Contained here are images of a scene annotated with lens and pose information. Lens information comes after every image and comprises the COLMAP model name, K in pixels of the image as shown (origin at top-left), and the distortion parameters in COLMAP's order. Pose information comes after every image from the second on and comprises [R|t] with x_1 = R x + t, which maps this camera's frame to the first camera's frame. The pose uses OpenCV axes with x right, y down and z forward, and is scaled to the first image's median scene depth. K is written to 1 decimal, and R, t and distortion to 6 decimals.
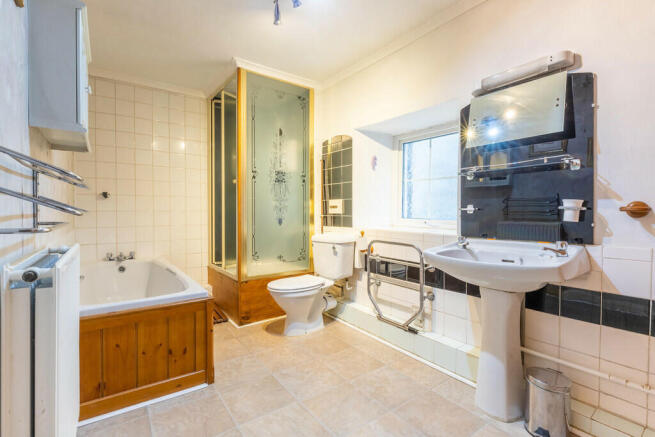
lens RADIAL K [[310.1, 0, 326.6], [0, 310.1, 211.5], [0, 0, 1]] dist [-0.000099, -0.000003]
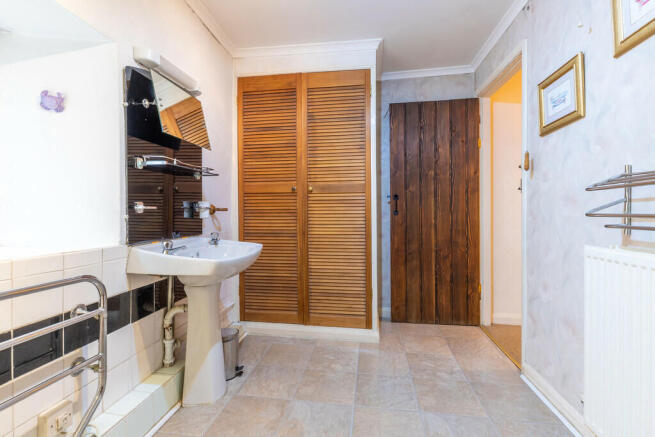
lens RADIAL K [[310.1, 0, 326.6], [0, 310.1, 211.5], [0, 0, 1]] dist [-0.000099, -0.000003]
pose [[-0.717543, 0.001428, 0.696513, -0.411425], [0.005142, 0.999982, 0.003247, 0.002100], [-0.696495, 0.005911, -0.717537, 1.249346]]
